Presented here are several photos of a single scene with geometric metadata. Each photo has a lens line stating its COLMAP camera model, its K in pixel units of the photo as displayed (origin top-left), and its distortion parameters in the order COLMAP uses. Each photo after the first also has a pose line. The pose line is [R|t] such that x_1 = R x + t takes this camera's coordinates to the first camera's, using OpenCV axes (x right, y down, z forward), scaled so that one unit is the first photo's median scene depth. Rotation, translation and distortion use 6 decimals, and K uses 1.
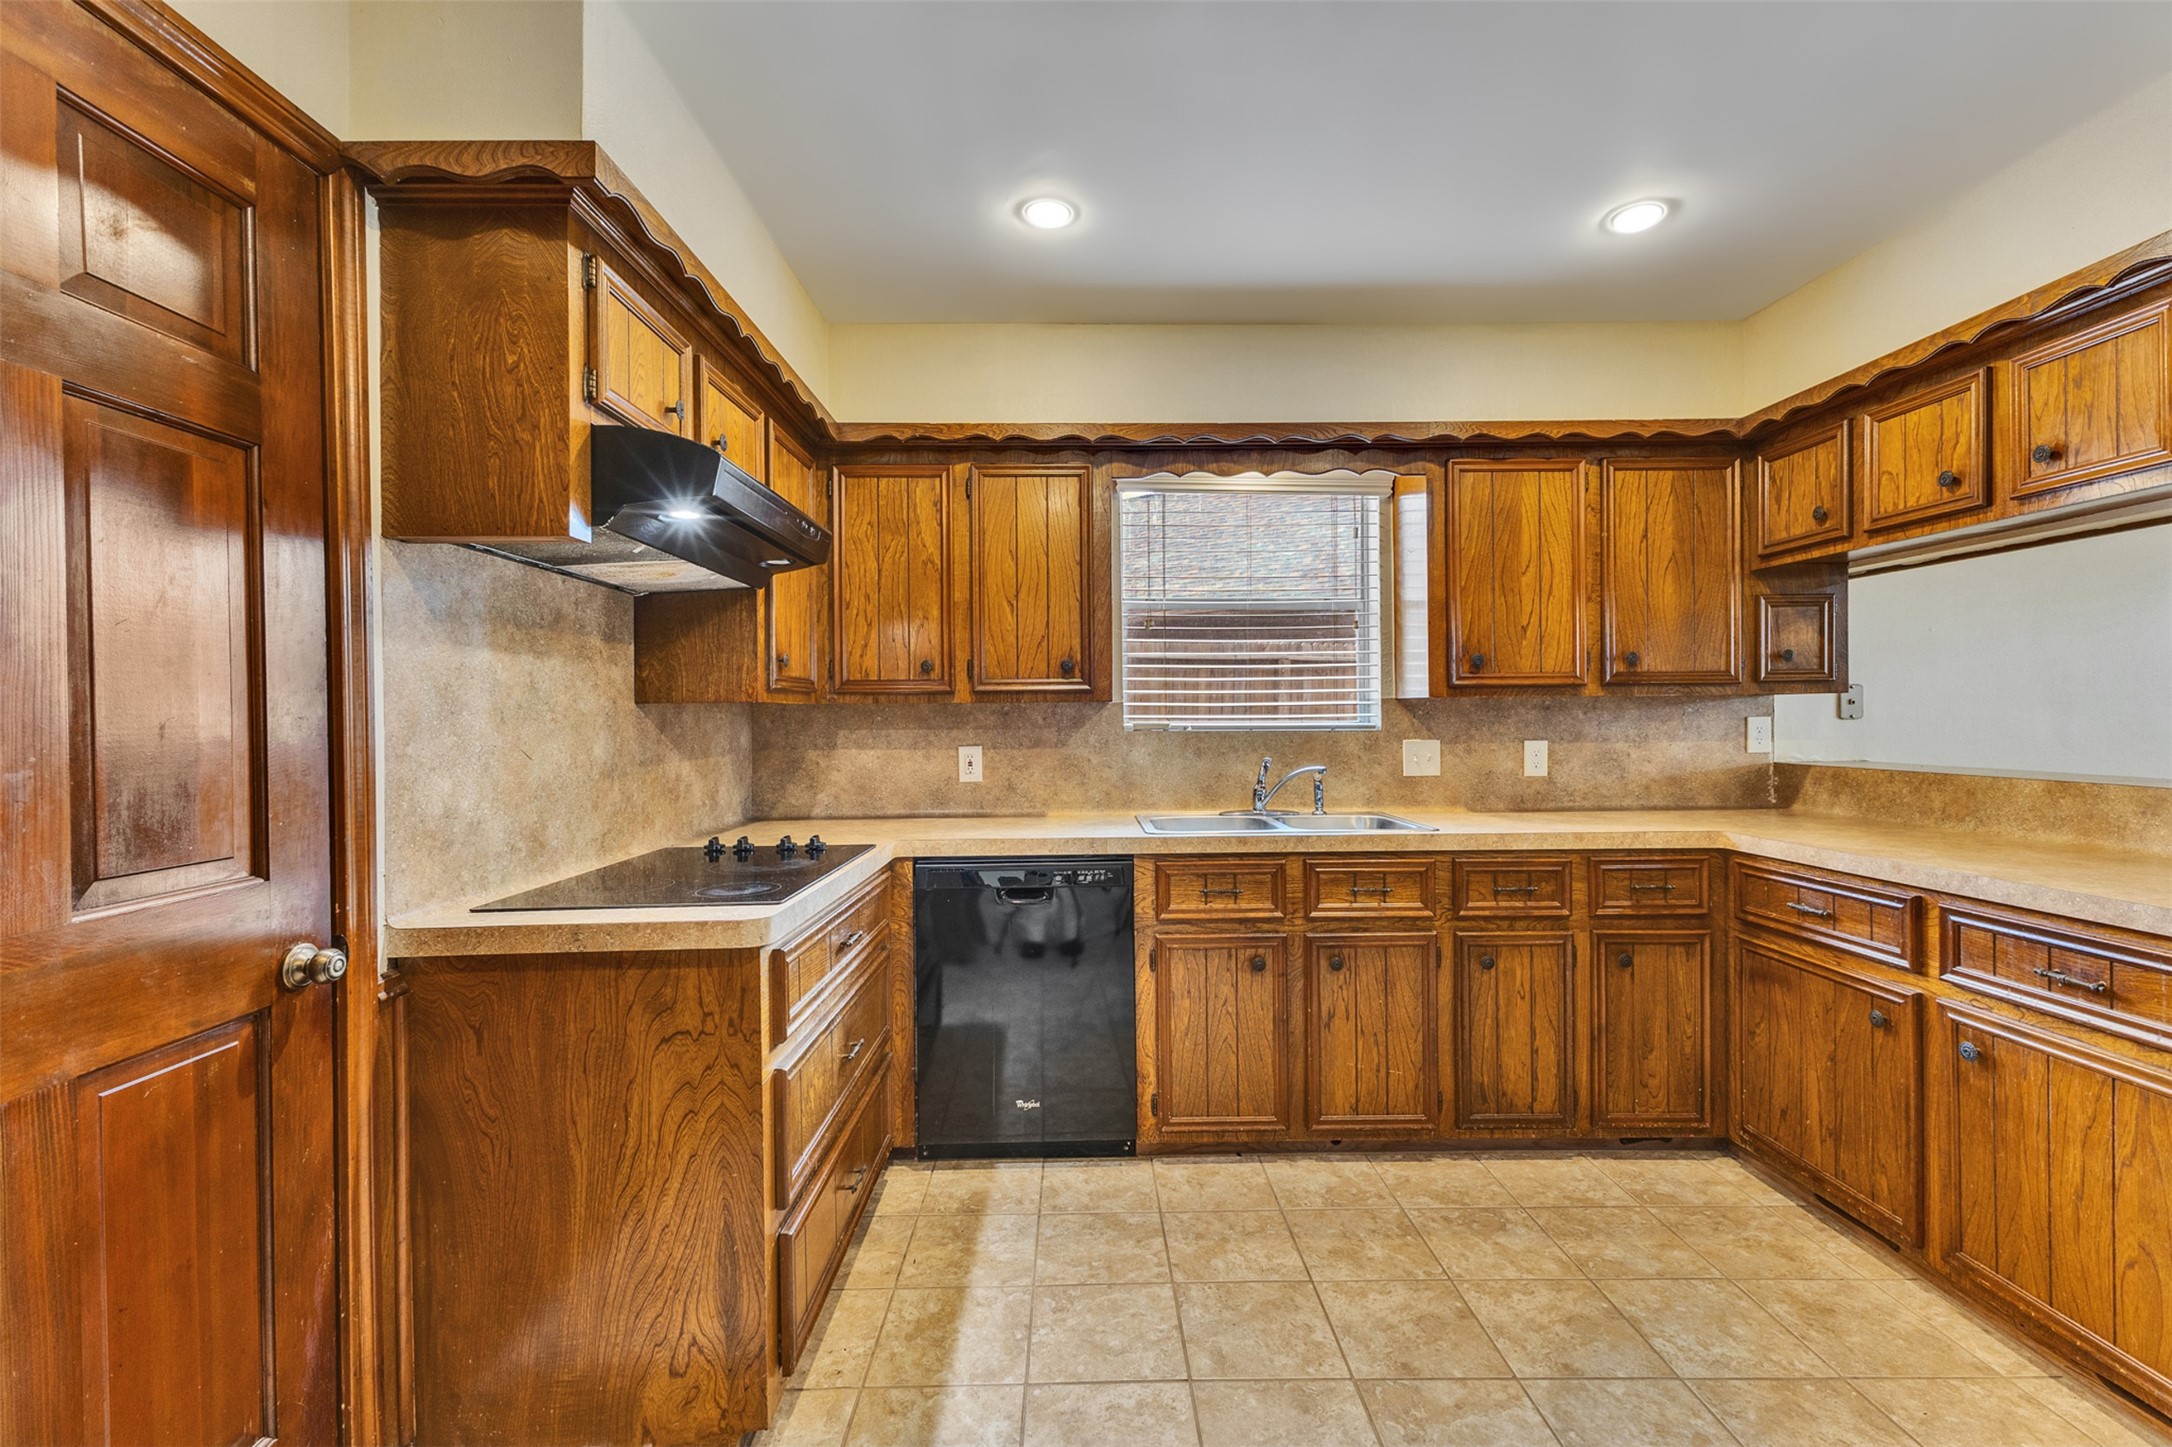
lens RADIAL K [[933.4, 0, 1085.6], [0, 933.4, 718.9], [0, 0, 1]] dist [0.014216, -0.003433]
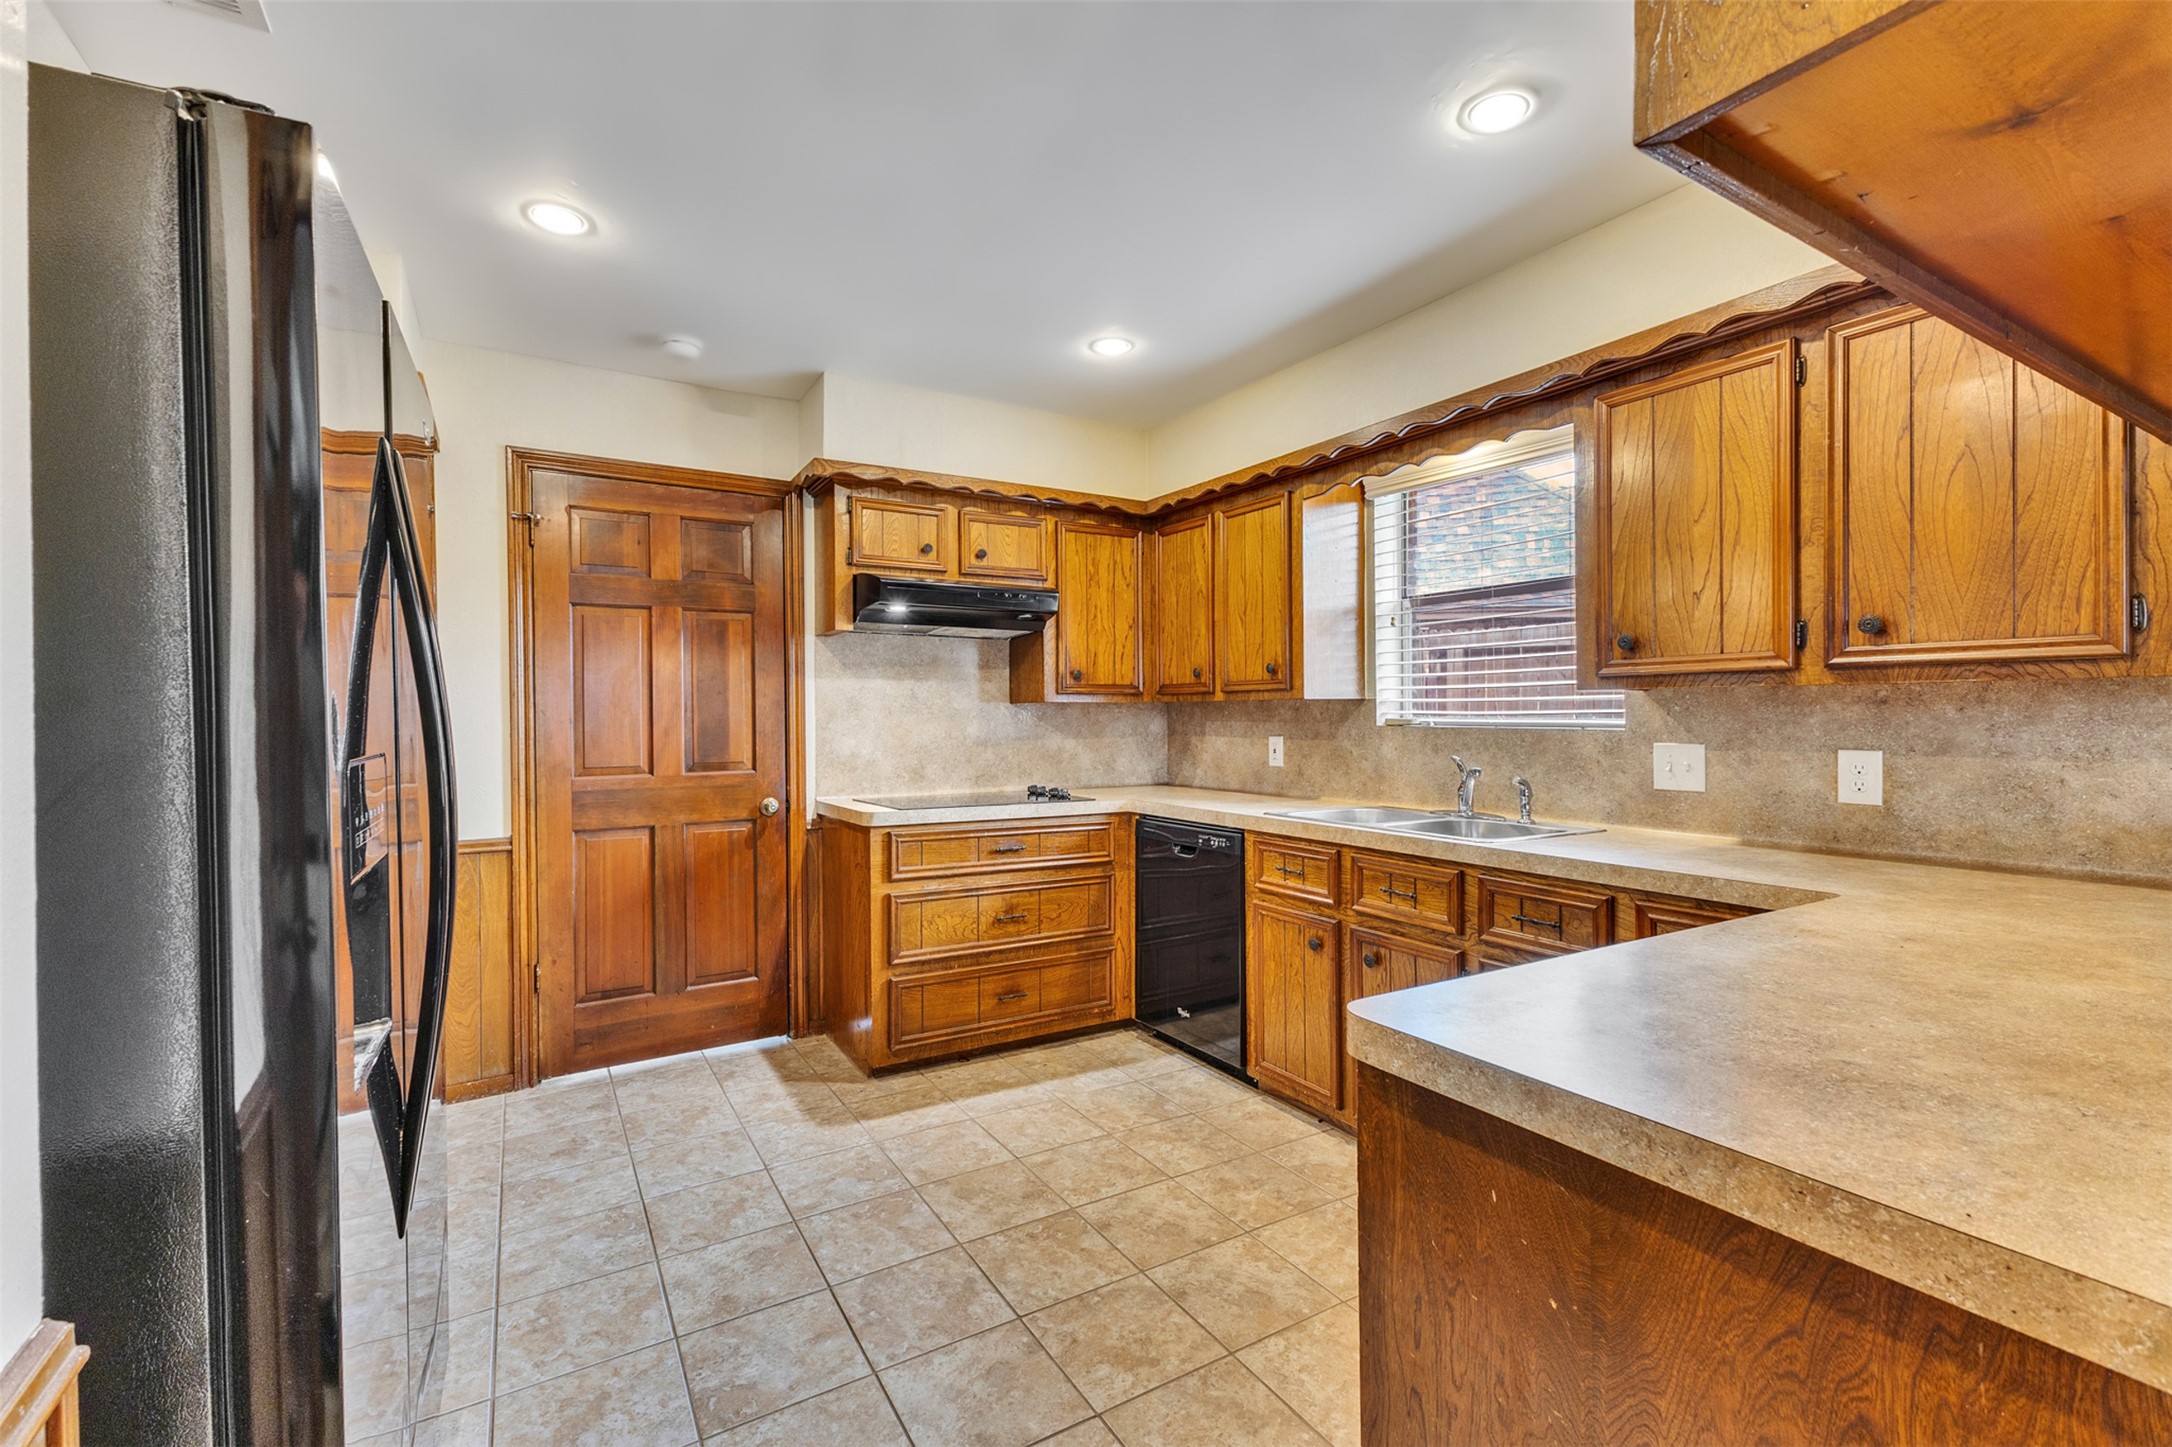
lens RADIAL K [[933.4, 0, 1083.2], [0, 933.4, 717.2], [0, 0, 1]] dist [0.014216, -0.003433]
pose [[0.506362, 0.008775, -0.862276, 0.864798], [-0.002842, 0.999960, 0.008508, -0.005134], [0.862316, -0.001857, 0.506367, 0.203638]]
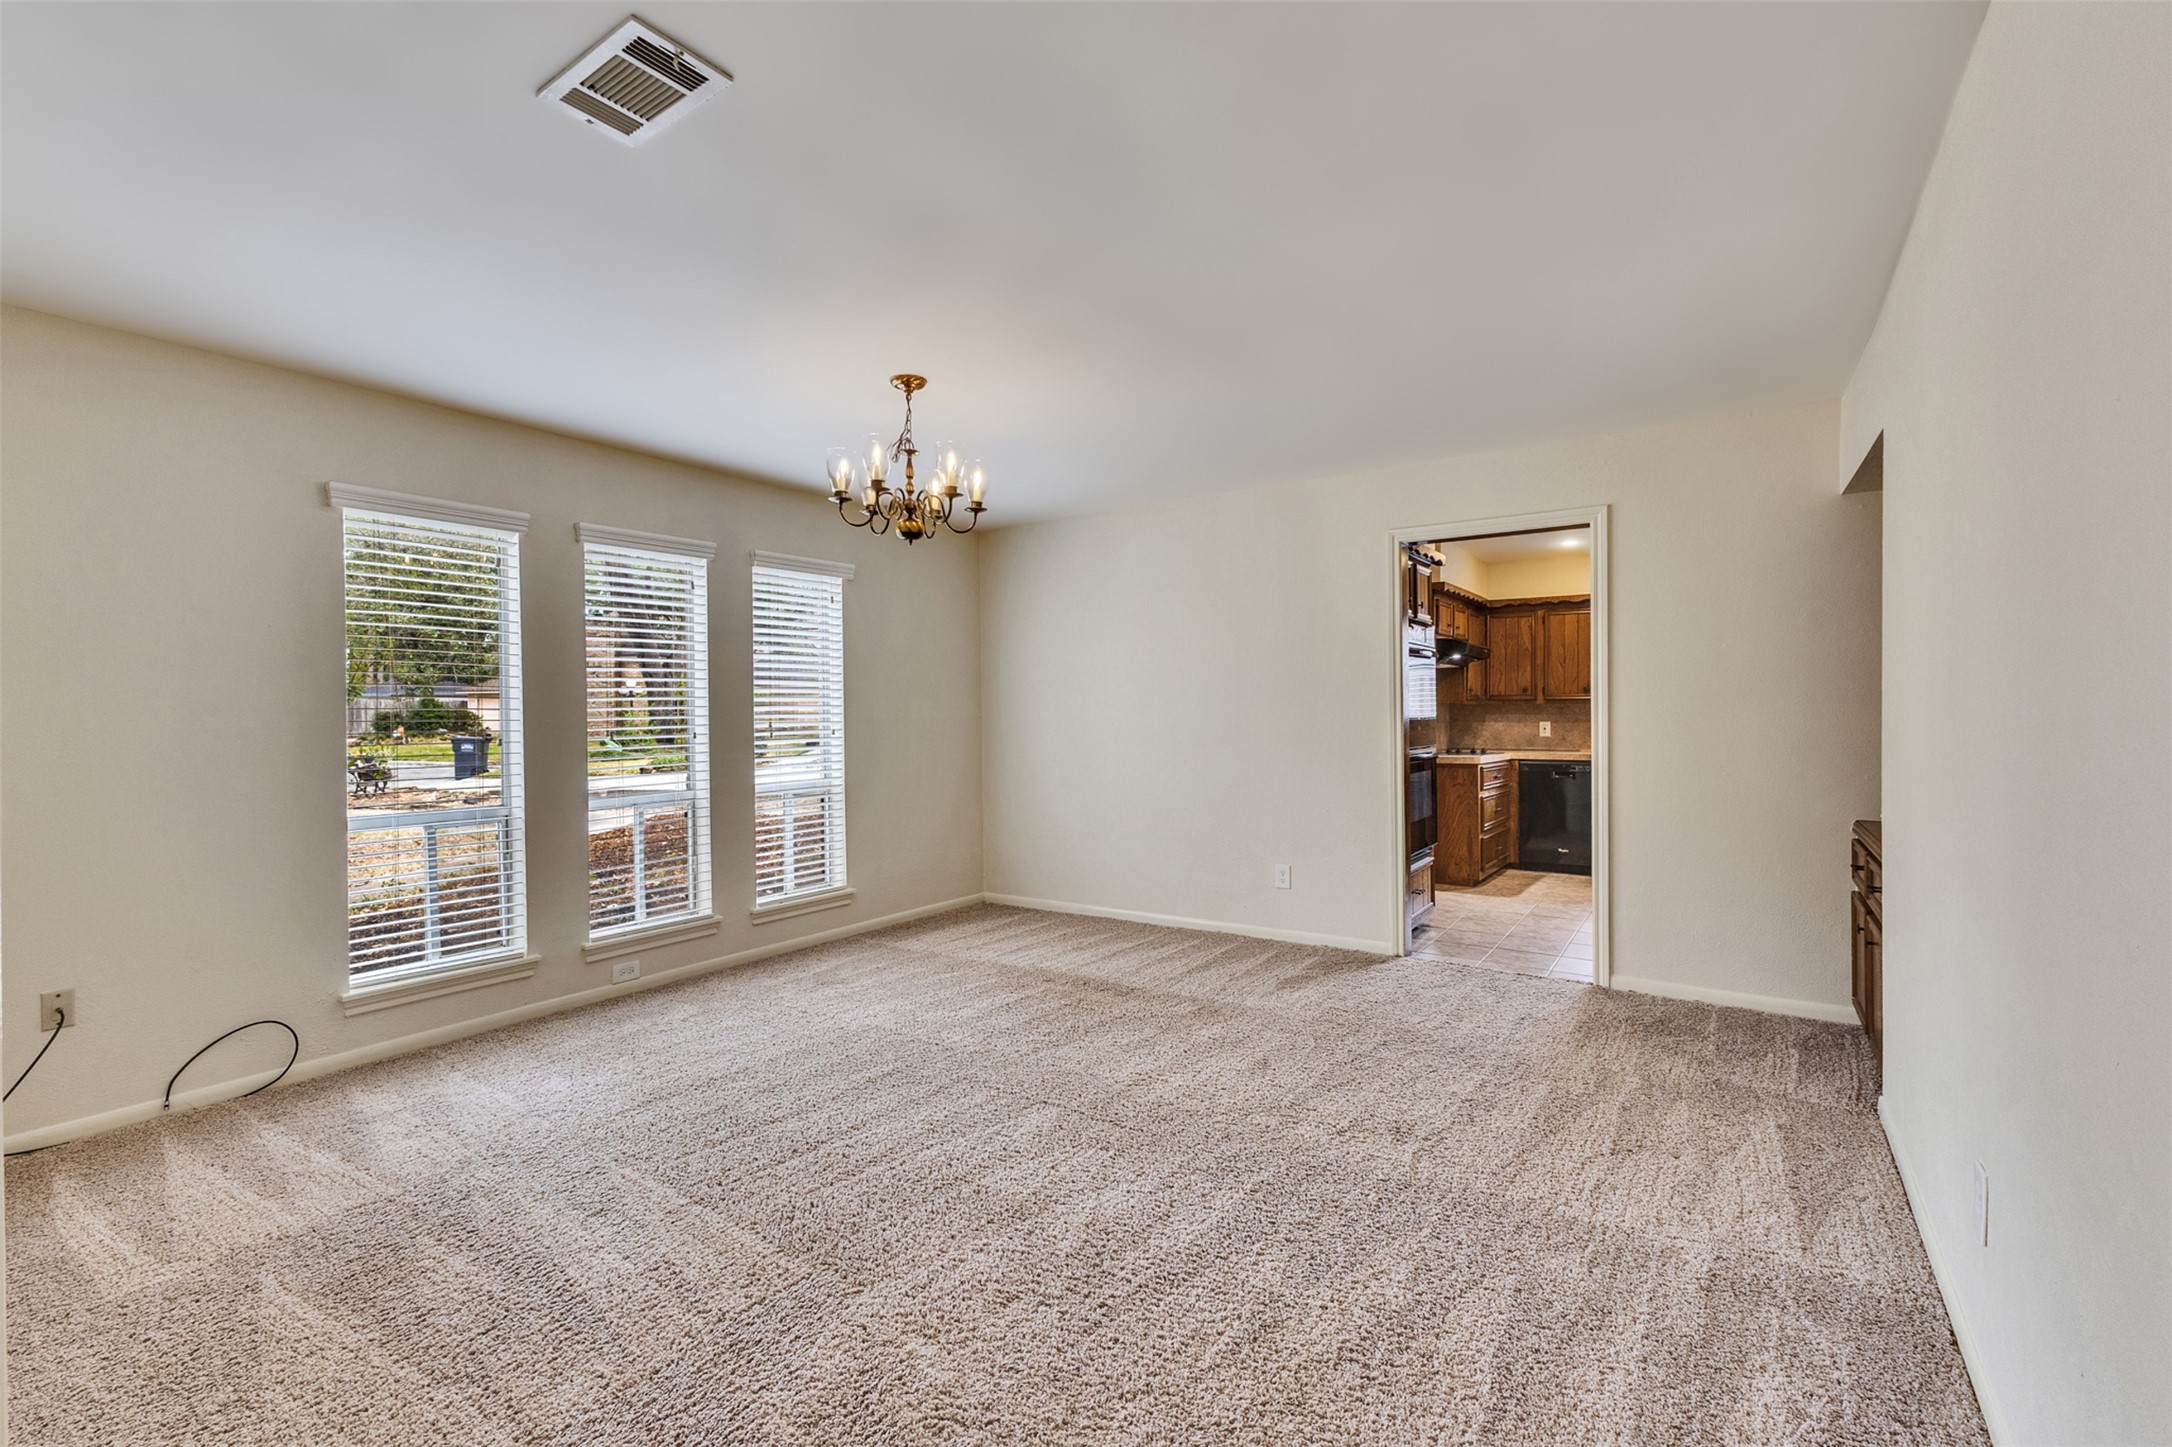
lens RADIAL K [[933.4, 0, 1086.7], [0, 933.4, 728.7], [0, 0, 1]] dist [0.014216, -0.003433]
pose [[0.816112, 0.012133, -0.577766, 0.341592], [-0.003515, 0.999865, 0.016033, 0.014844], [0.577883, -0.011054, 0.816045, -1.835439]]
